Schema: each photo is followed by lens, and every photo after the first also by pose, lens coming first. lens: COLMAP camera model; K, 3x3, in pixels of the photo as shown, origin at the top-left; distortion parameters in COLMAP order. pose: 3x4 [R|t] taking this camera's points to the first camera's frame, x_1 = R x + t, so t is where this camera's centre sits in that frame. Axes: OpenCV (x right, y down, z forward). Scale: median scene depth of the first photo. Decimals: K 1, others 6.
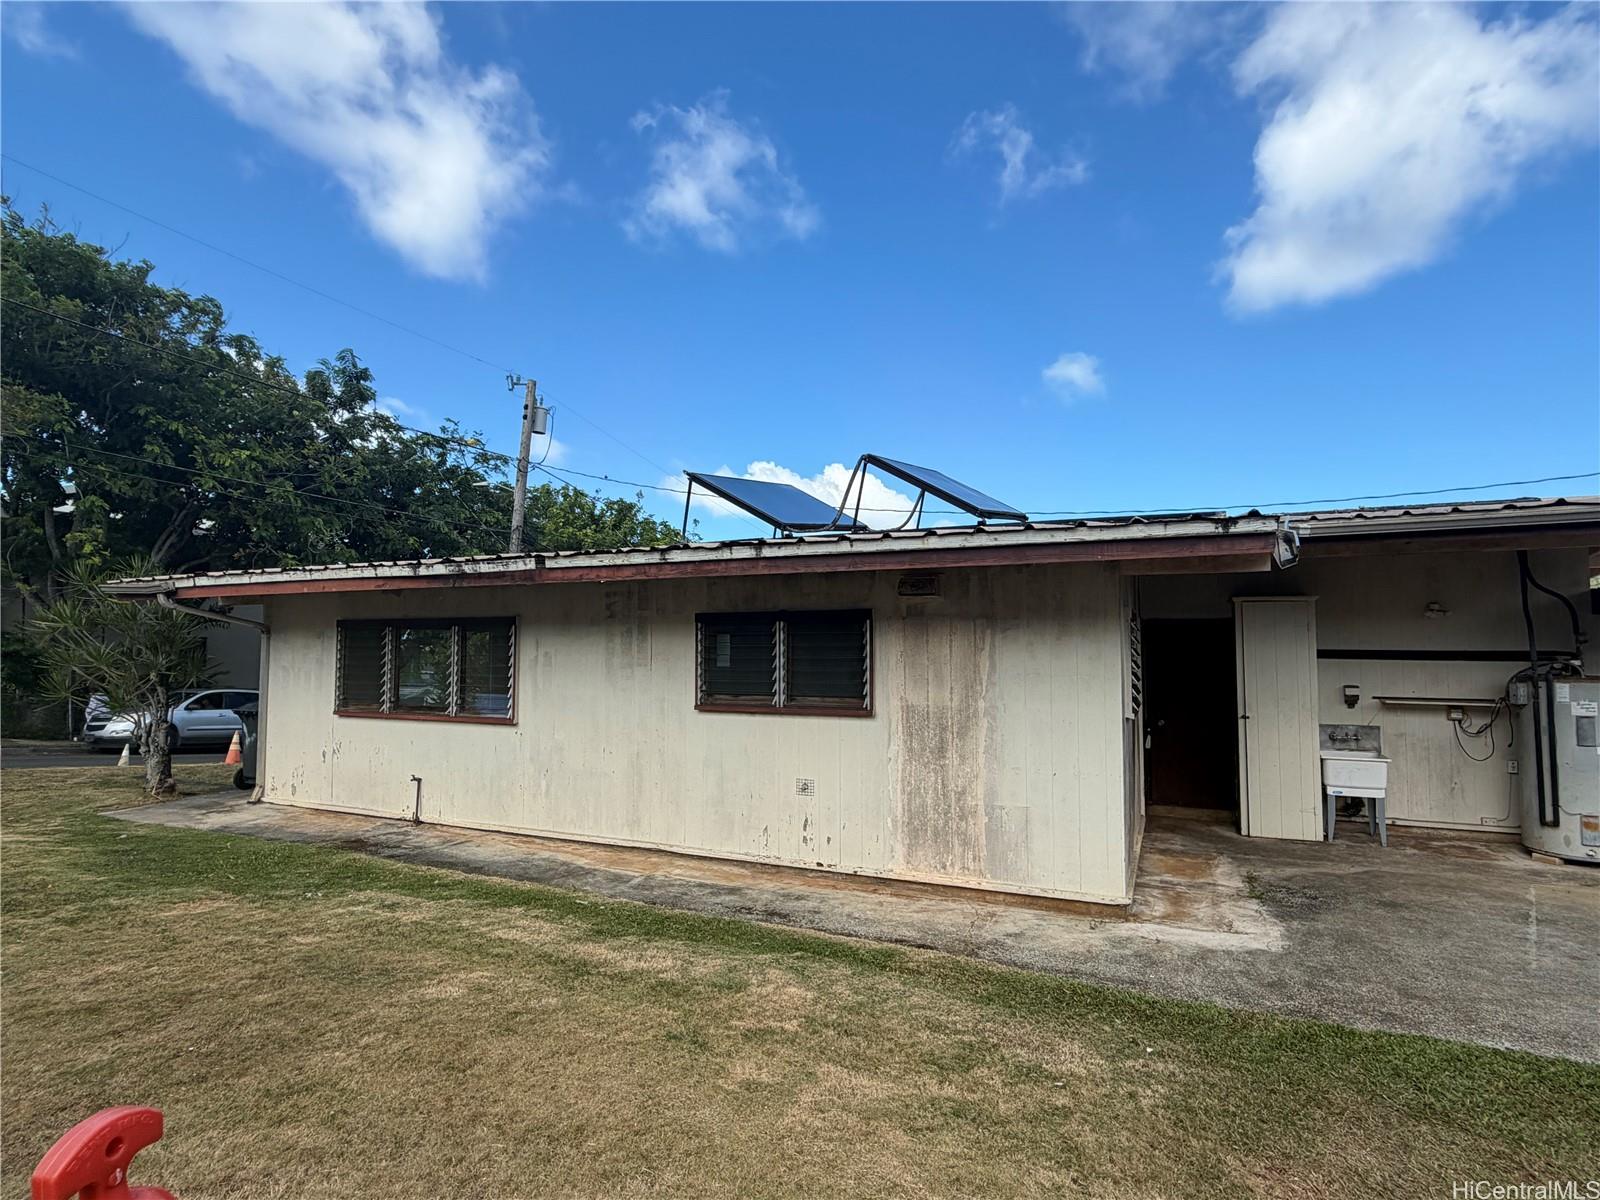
lens RADIAL K [[833.2, 0, 800.0], [0, 833.2, 600.0], [0, 0, 1]] dist [-0.000880, 0.000679]
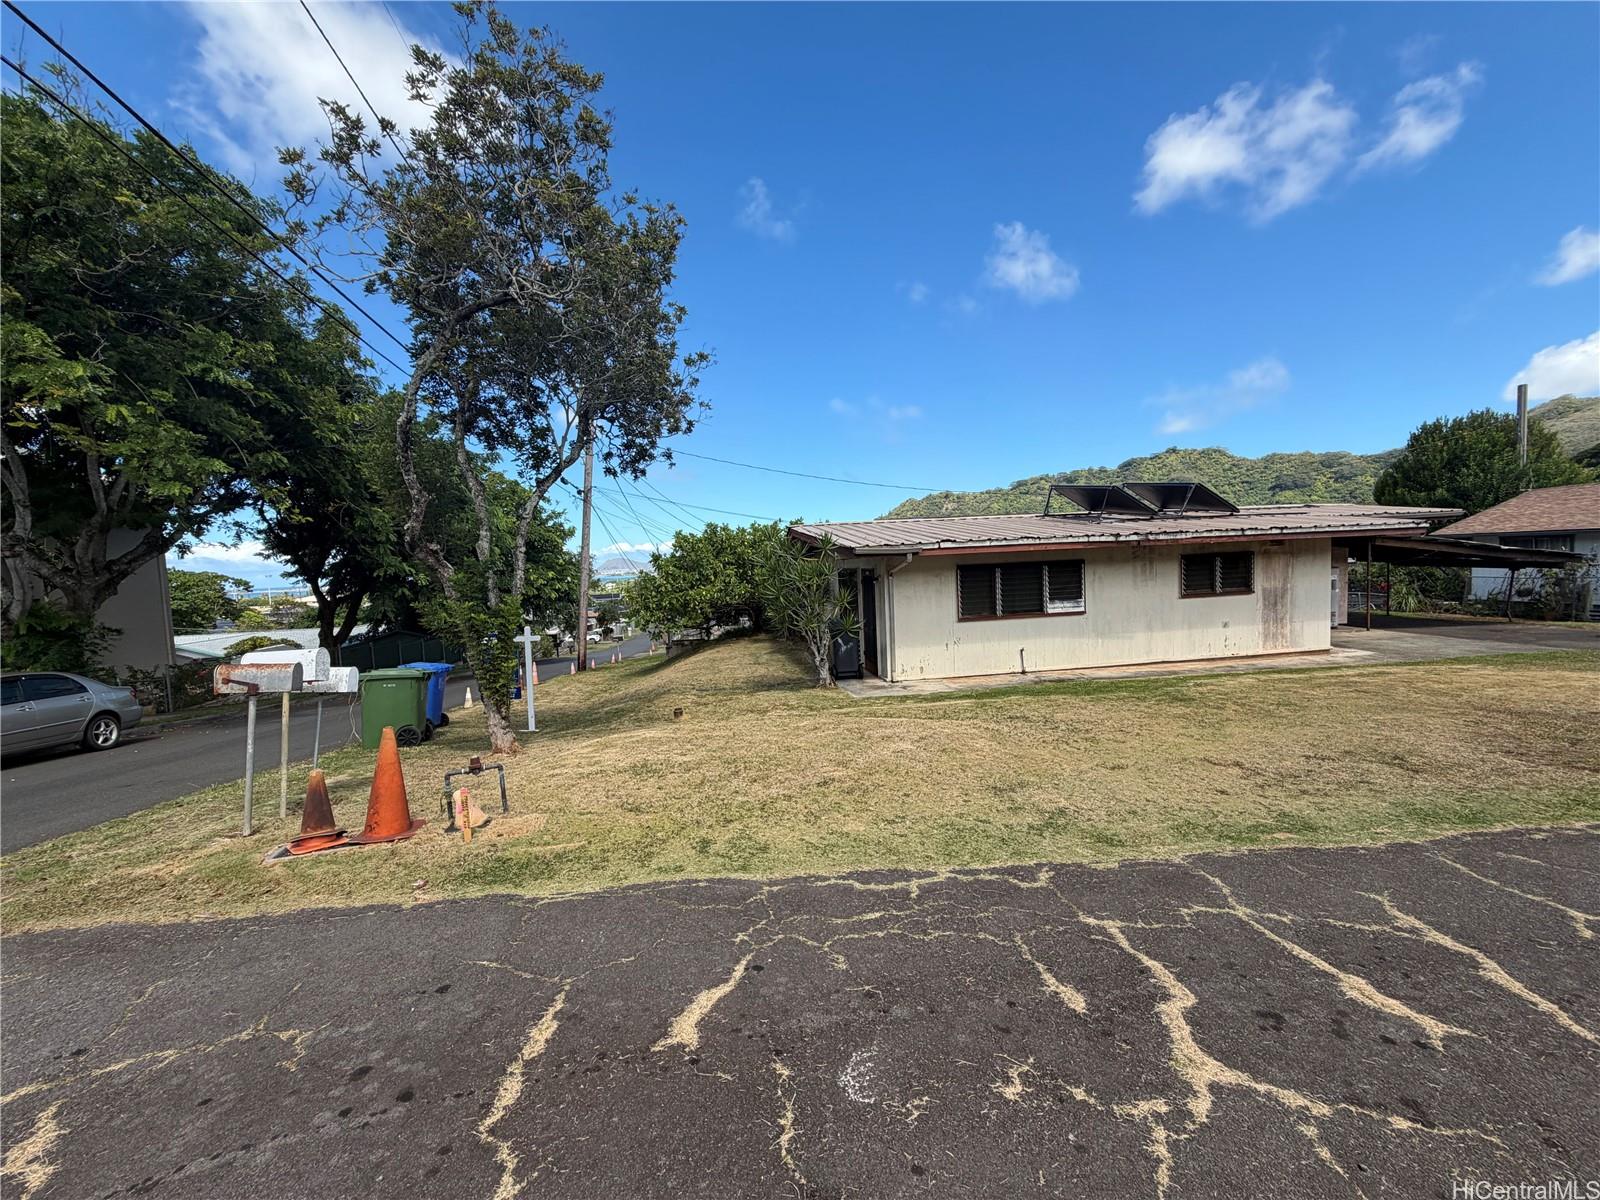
lens RADIAL K [[626.8, 0, 800.0], [0, 626.8, 600.0], [0, 0, 1]] dist [-0.000491, -0.000305]
pose [[0.837740, -0.070787, 0.541461, -2.095538], [0.014600, 0.994111, 0.107374, -0.065658], [-0.545874, -0.082047, 0.833841, 0.157037]]
